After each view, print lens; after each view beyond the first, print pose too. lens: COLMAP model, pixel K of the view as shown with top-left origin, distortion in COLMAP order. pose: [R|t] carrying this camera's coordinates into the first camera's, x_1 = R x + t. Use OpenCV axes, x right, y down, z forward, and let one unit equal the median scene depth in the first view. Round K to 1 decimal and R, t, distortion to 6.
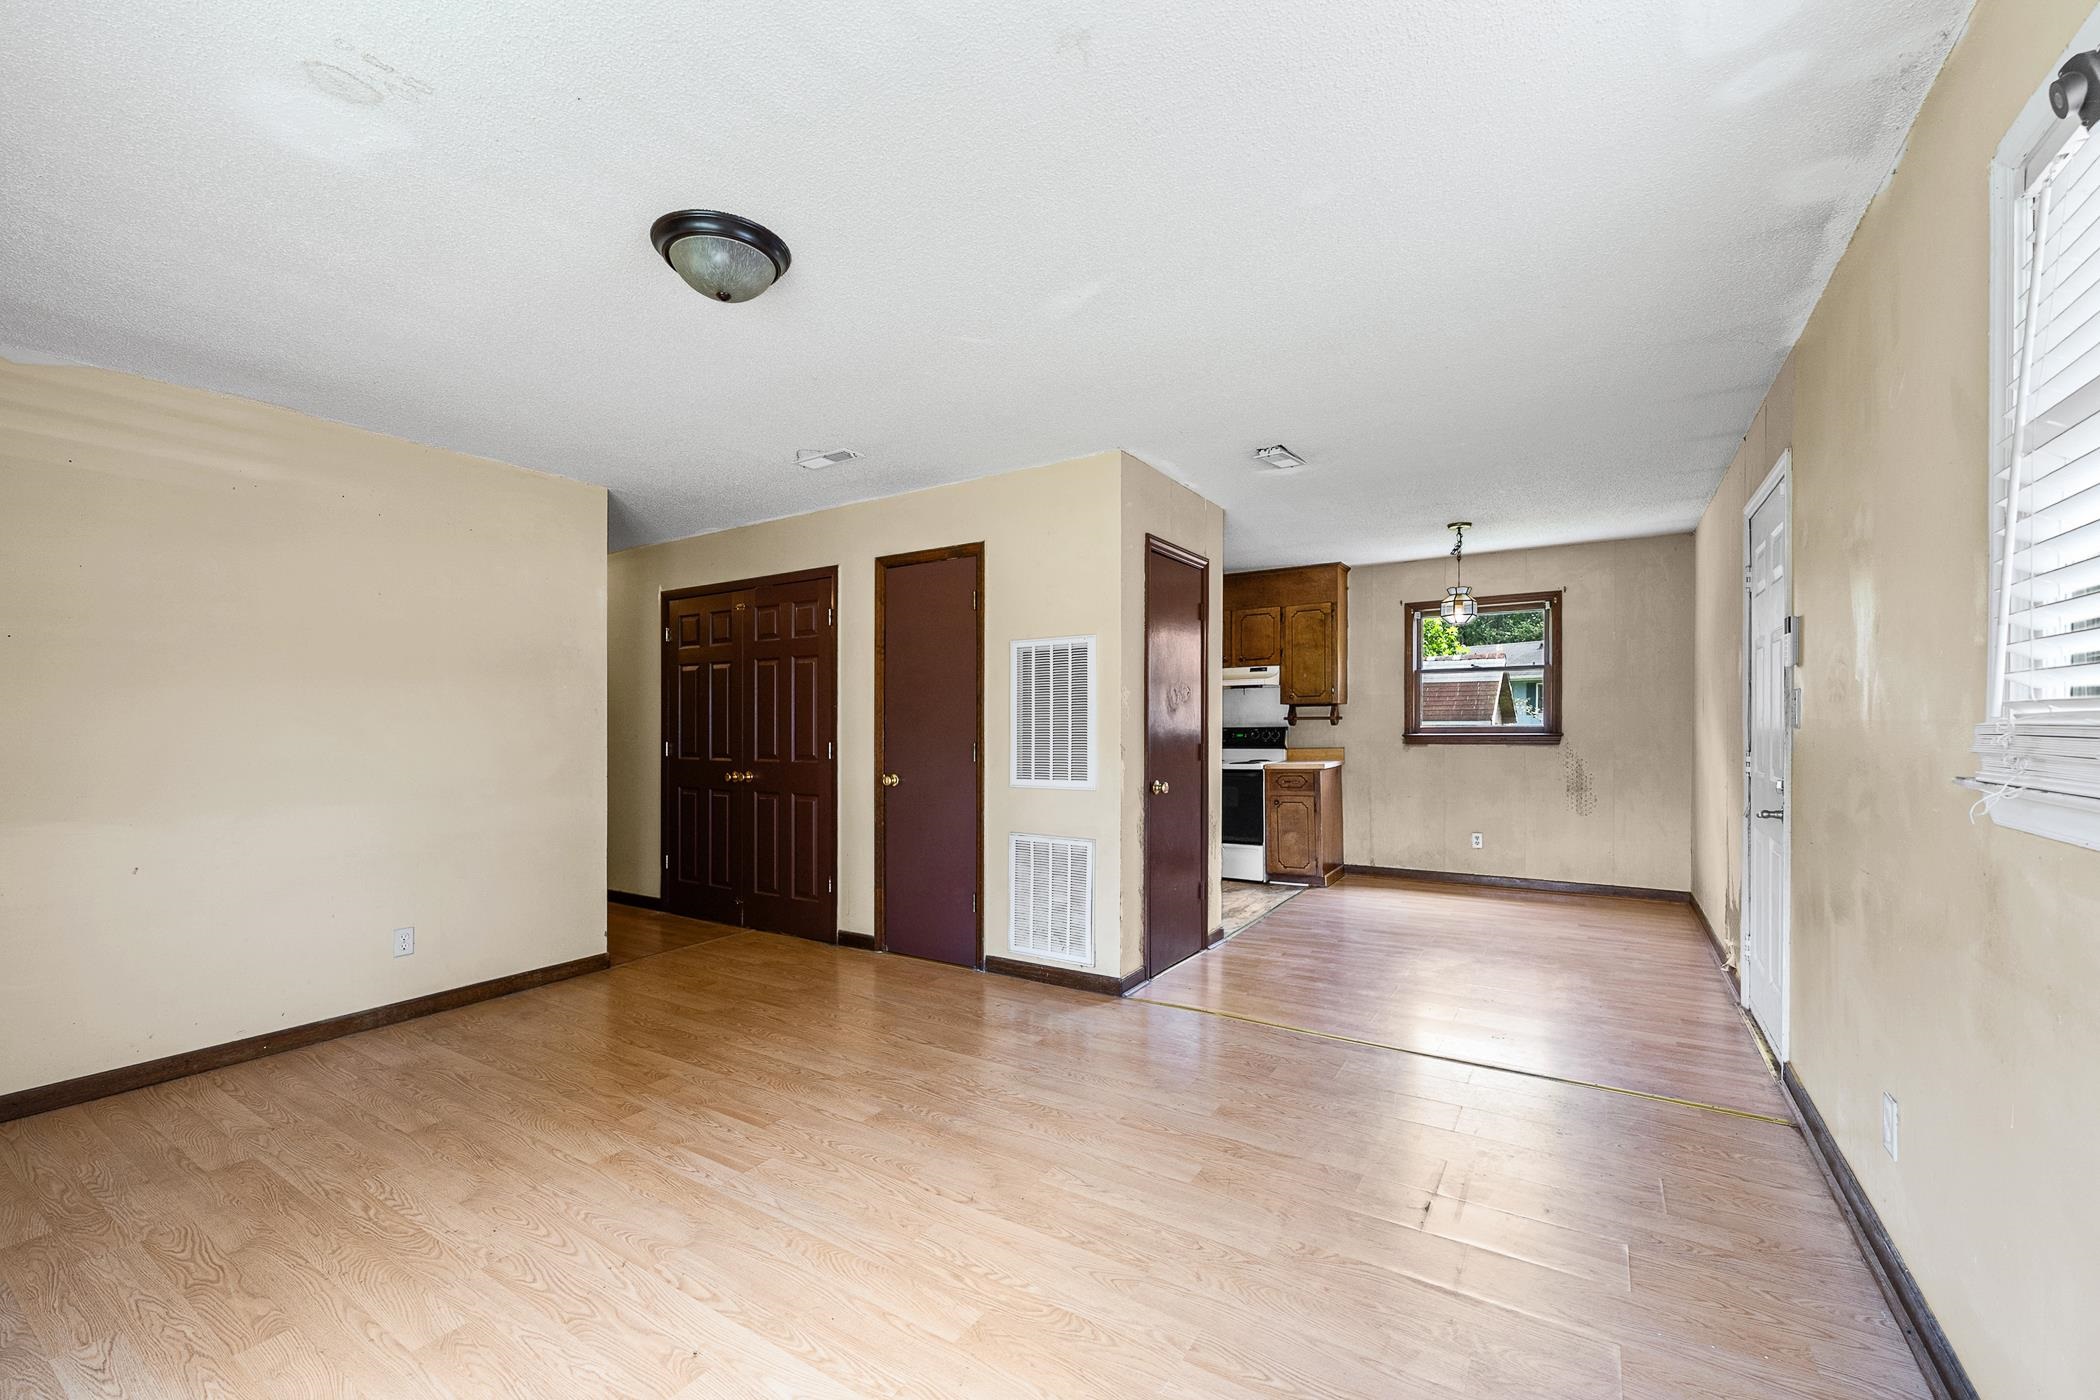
lens RADIAL K [[840.6, 0, 1048.6], [0, 840.6, 717.9], [0, 0, 1]] dist [-0.002778, 0.000020]
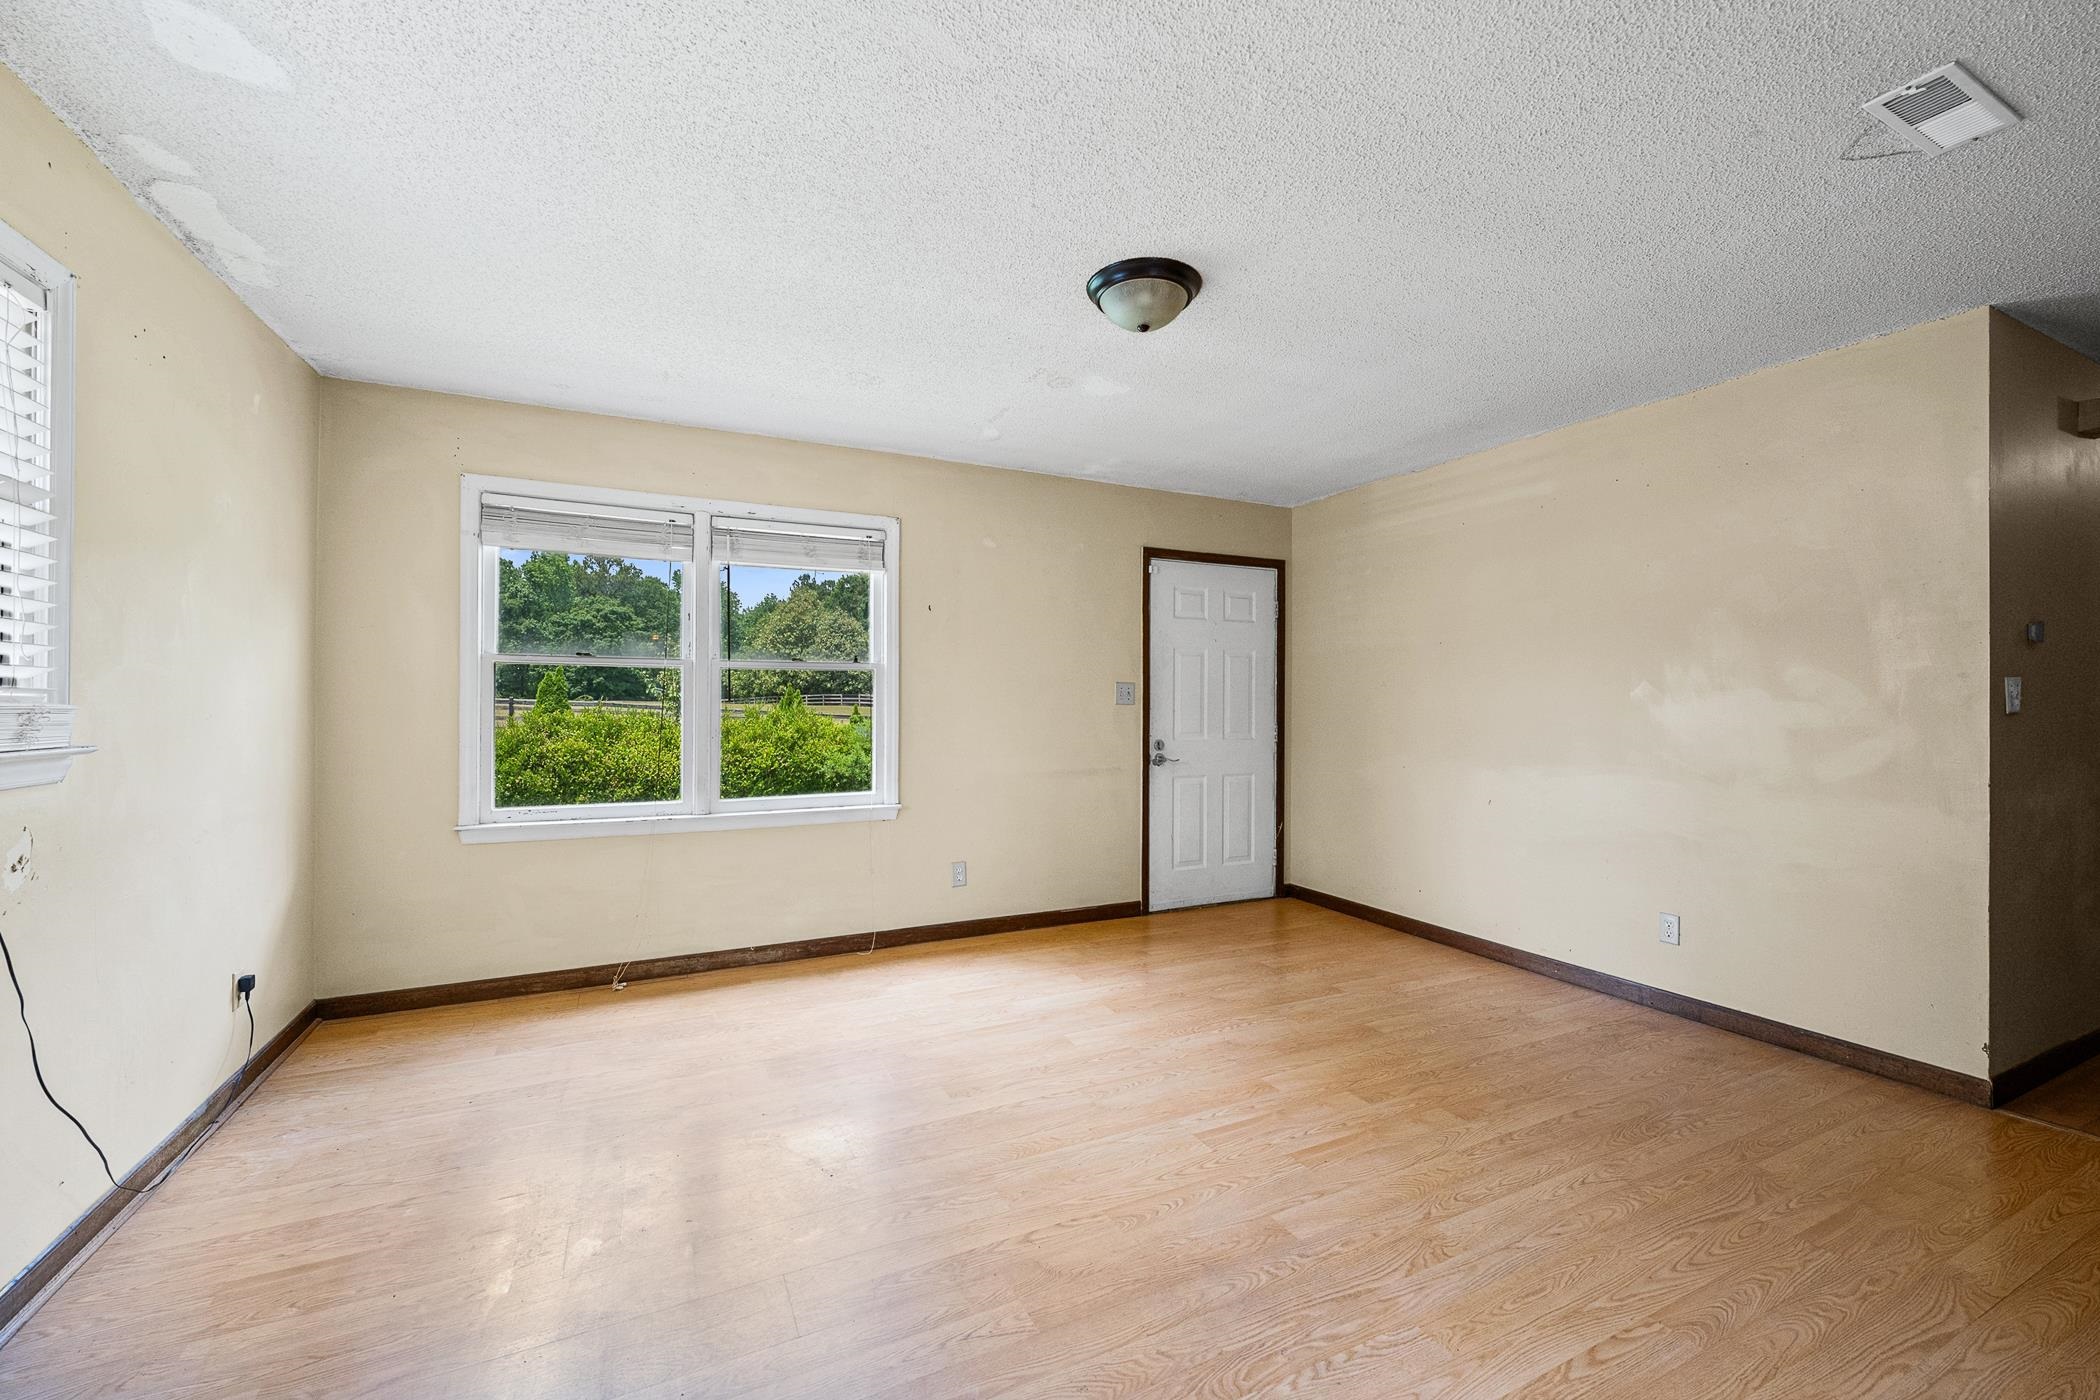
lens RADIAL K [[840.6, 0, 1046.1], [0, 840.6, 696.8], [0, 0, 1]] dist [-0.002778, 0.000020]
pose [[-0.517005, 0.001779, -0.855980, 0.465644], [0.007035, 0.999973, -0.002171, 0.007531], [0.855953, -0.007145, -0.517004, 1.064659]]
